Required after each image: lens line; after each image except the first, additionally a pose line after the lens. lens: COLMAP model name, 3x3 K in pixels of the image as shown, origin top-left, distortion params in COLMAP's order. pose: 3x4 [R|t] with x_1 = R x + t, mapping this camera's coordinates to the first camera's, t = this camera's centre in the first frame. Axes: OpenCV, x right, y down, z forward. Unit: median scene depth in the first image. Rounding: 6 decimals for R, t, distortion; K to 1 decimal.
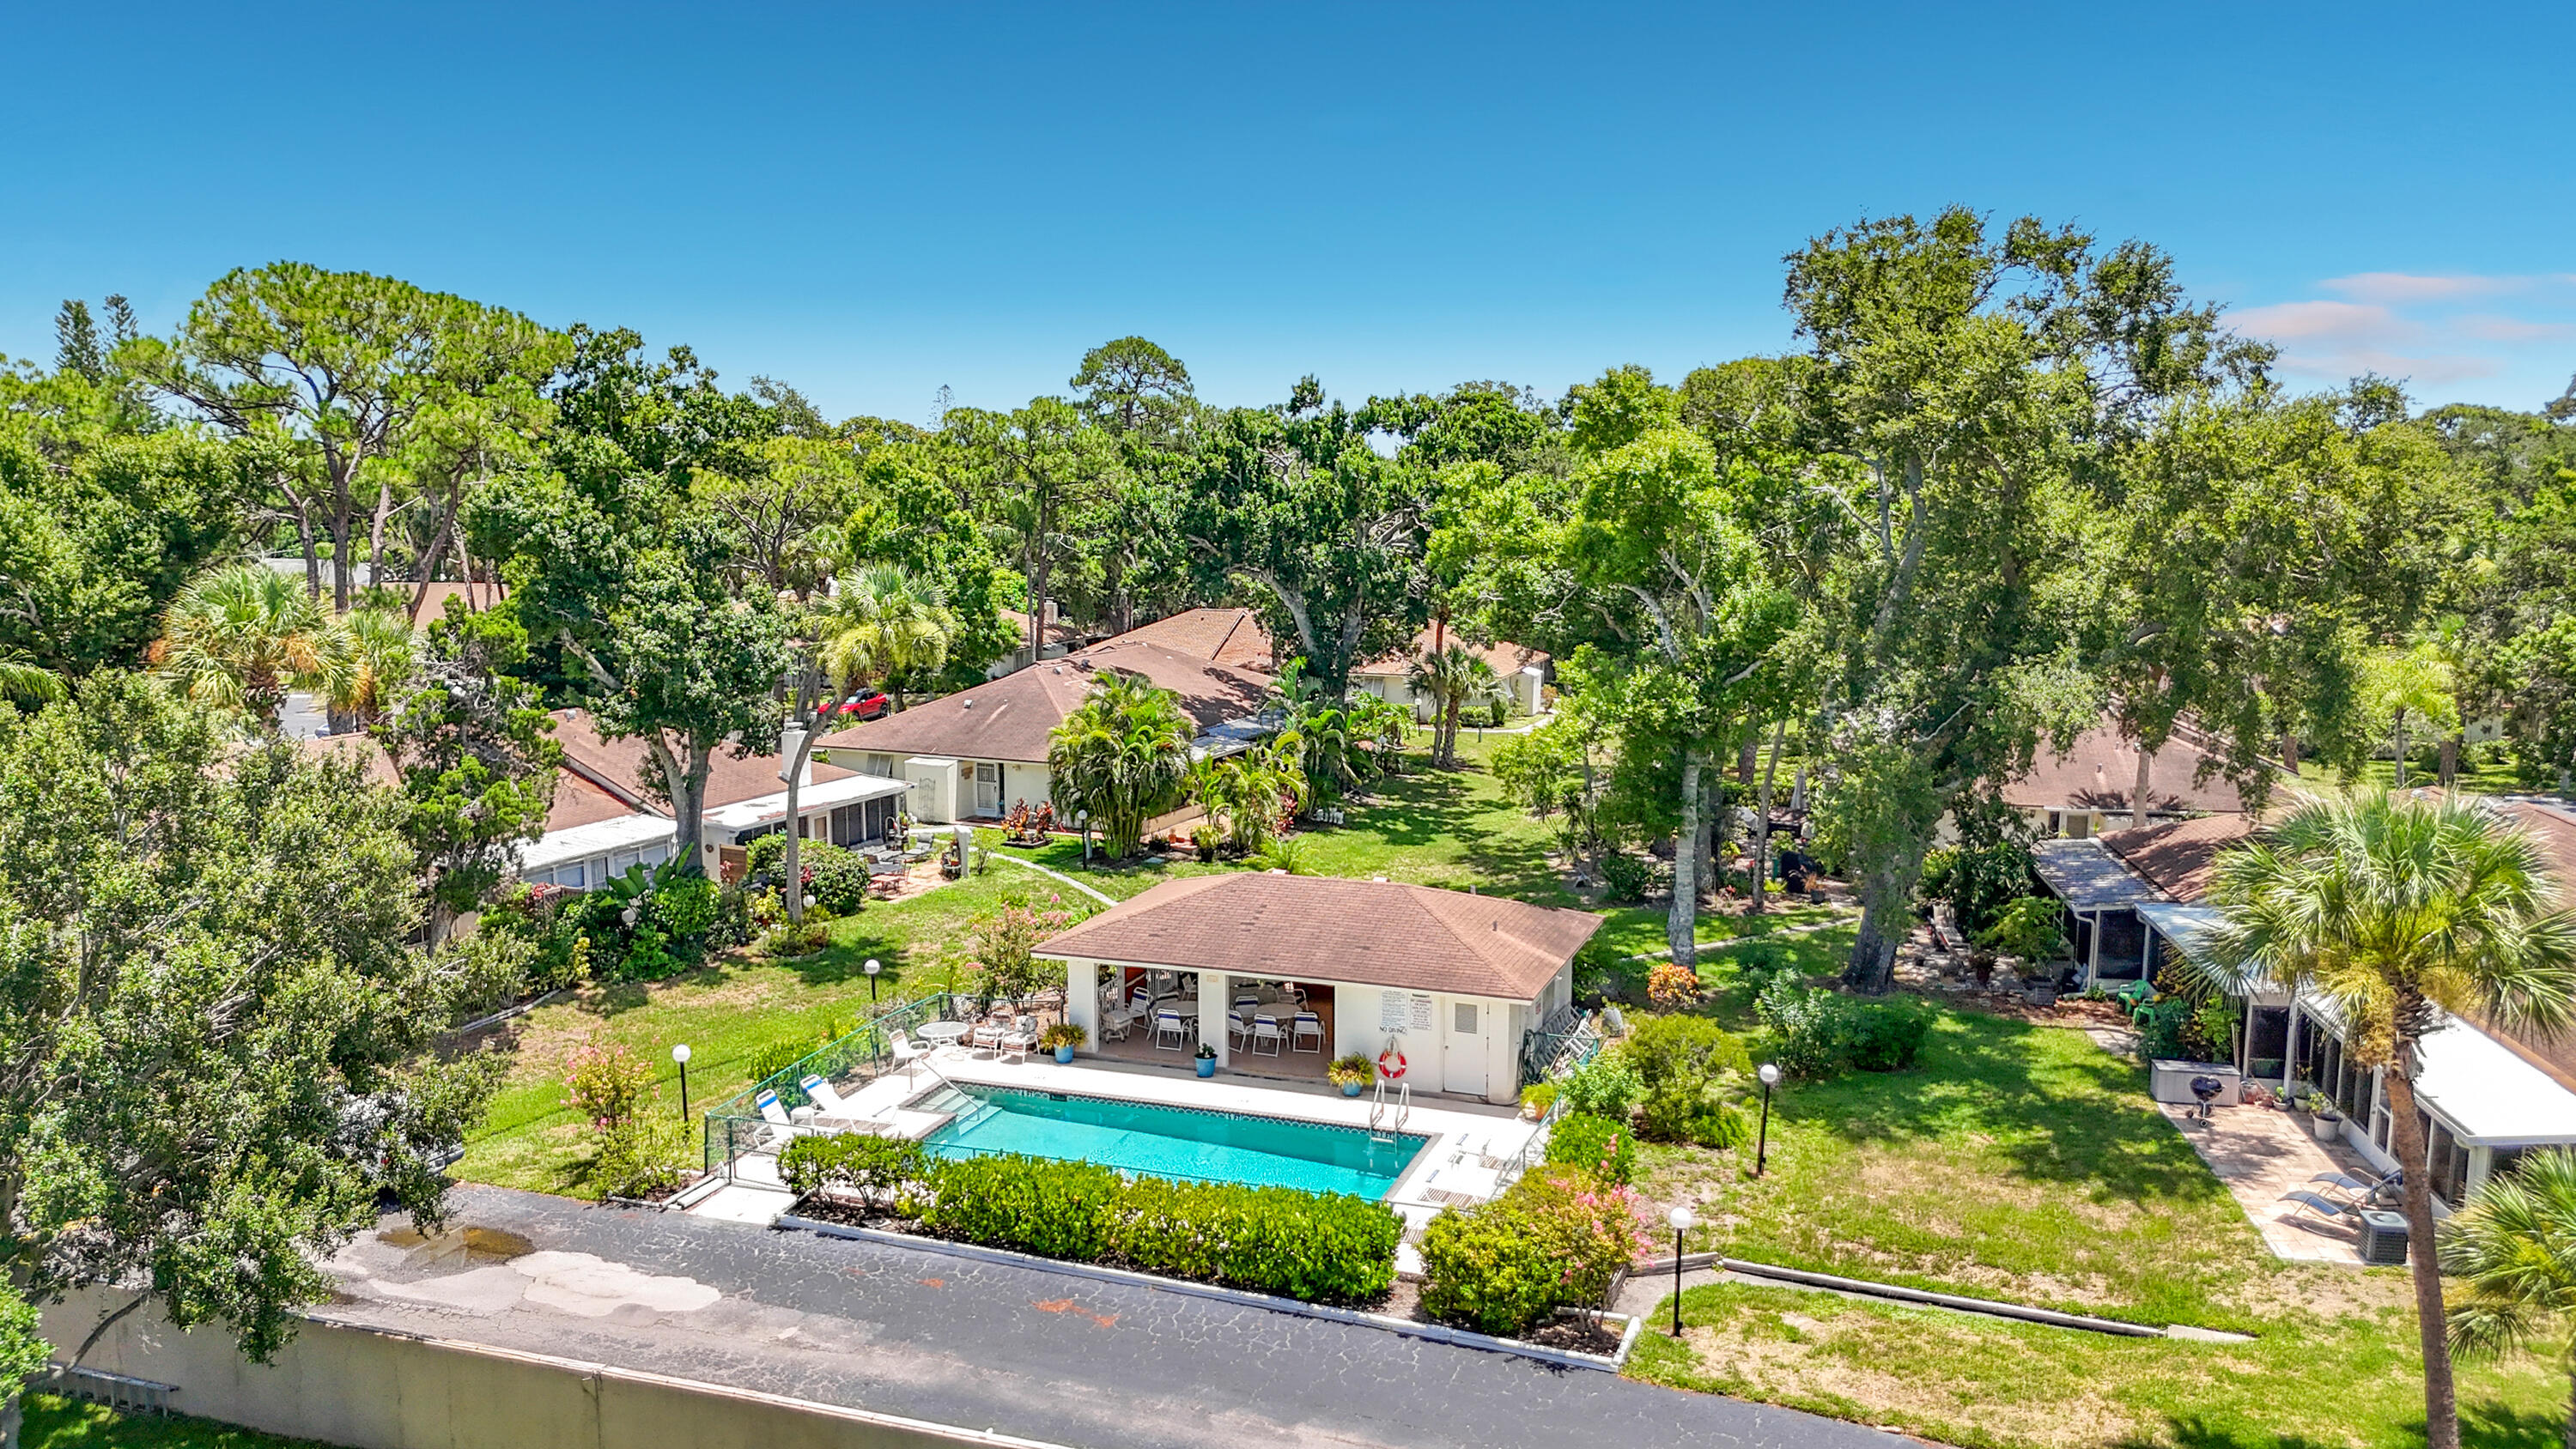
lens RADIAL K [[1932.1, 0, 1319.4], [0, 1932.1, 734.7], [0, 0, 1]] dist [0.073200, -0.077157]
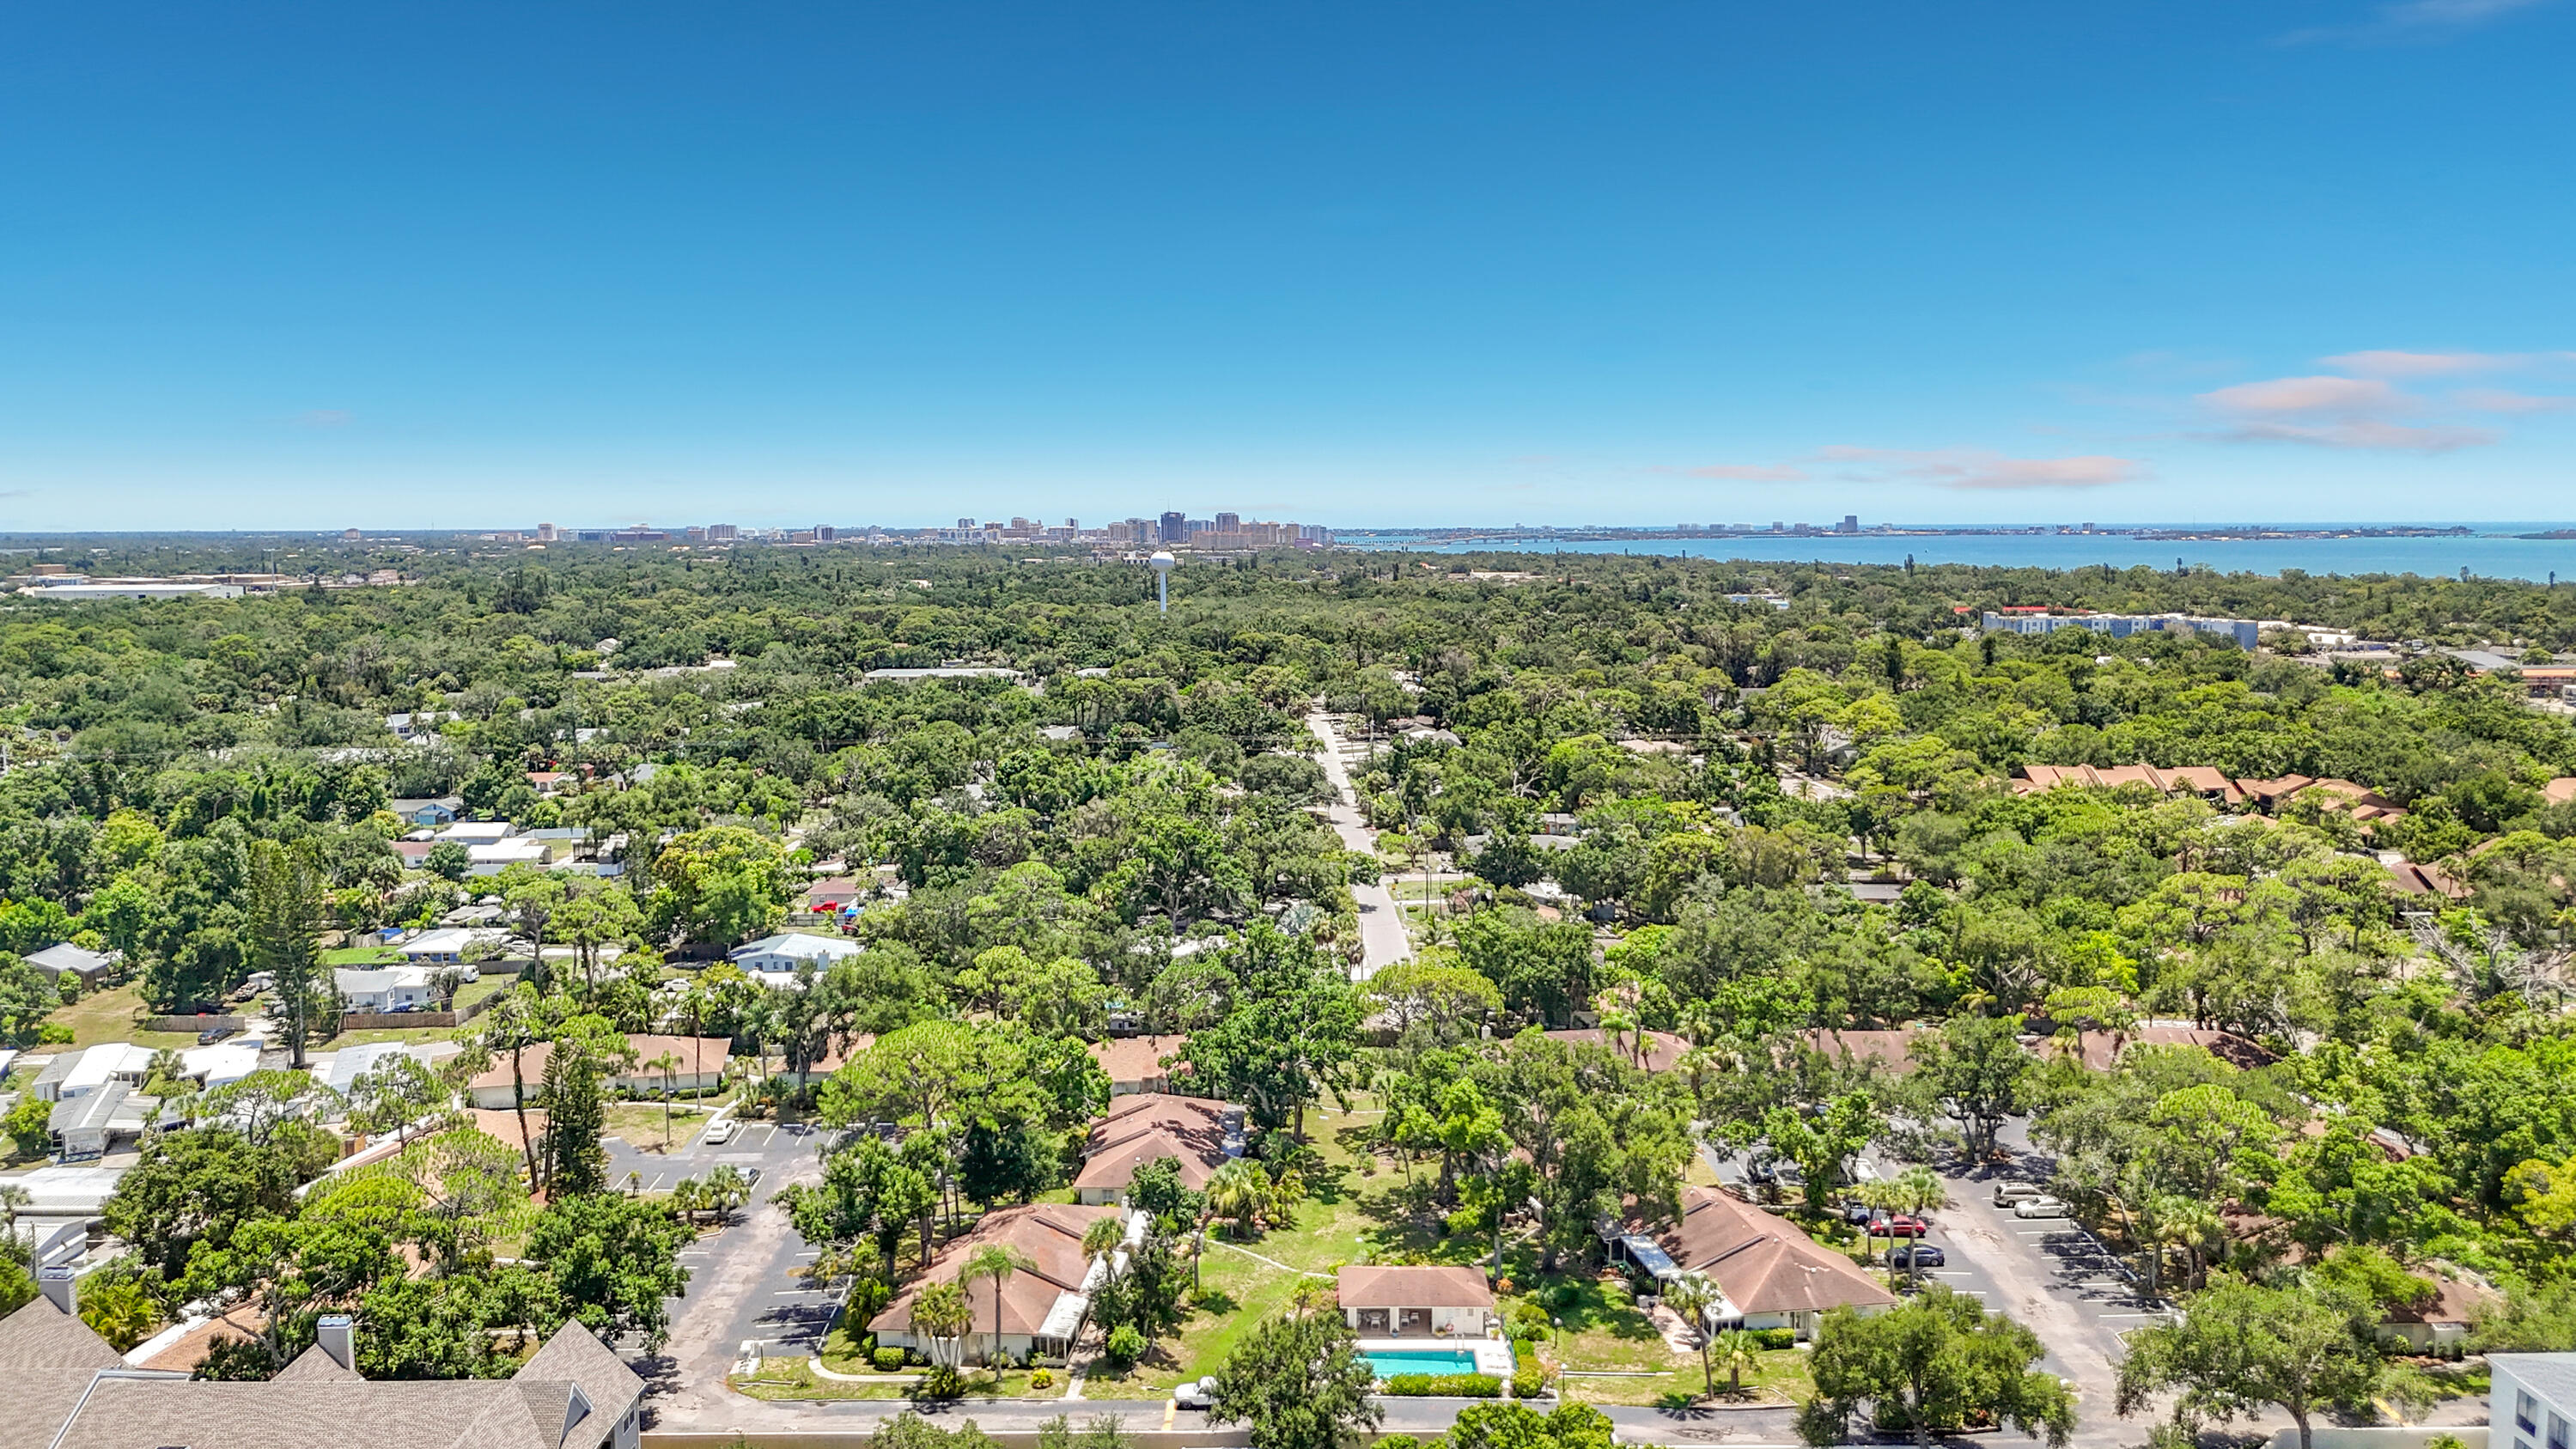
lens RADIAL K [[1932.3, 0, 1319.4], [0, 1932.3, 734.7], [0, 0, 1]] dist [0.073200, -0.077157]
pose [[0.941873, -0.047757, 0.332558, -1.298584], [0.054879, 0.998420, -0.012050, -0.870881], [-0.331457, 0.029600, 0.943006, -2.280268]]
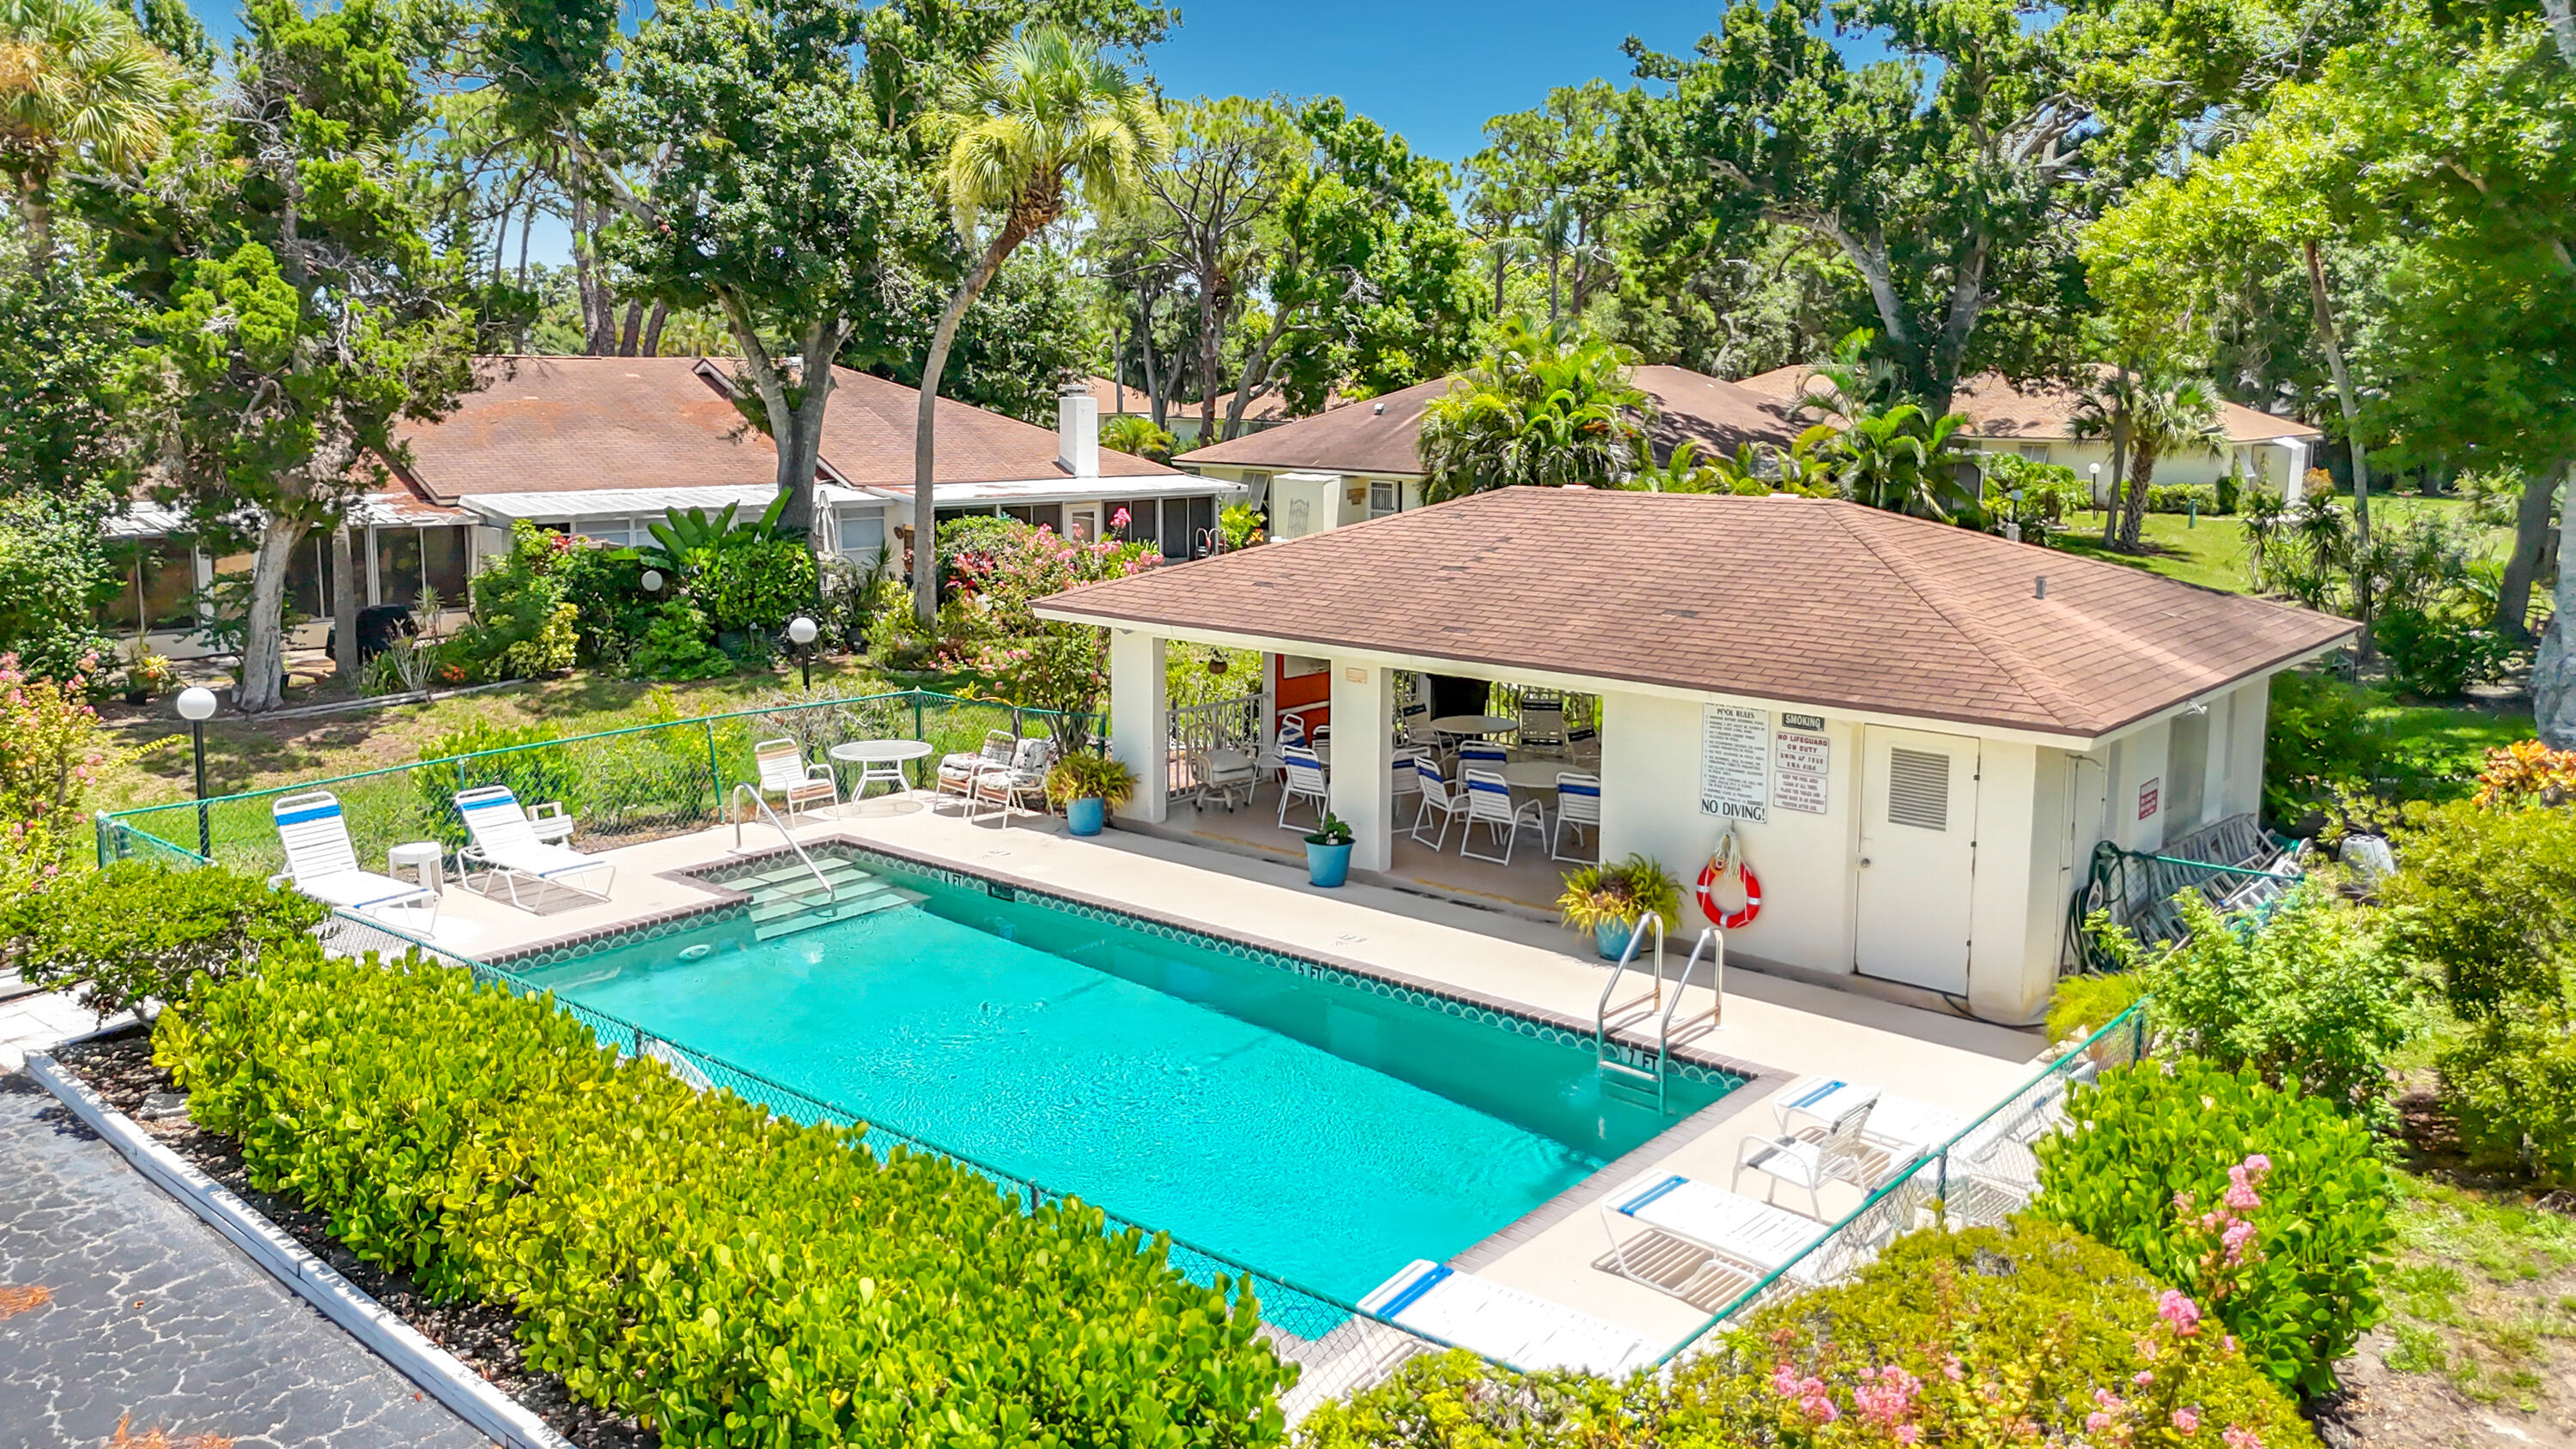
lens RADIAL K [[1945.2, 0, 1285.2], [0, 1945.2, 632.1], [0, 0, 1]] dist [0.004579, -0.000351]
pose [[0.927320, 0.049918, -0.370926, 0.096852], [-0.052699, 0.998607, 0.002640, 0.117240], [0.370541, 0.017099, 0.928659, 0.576334]]
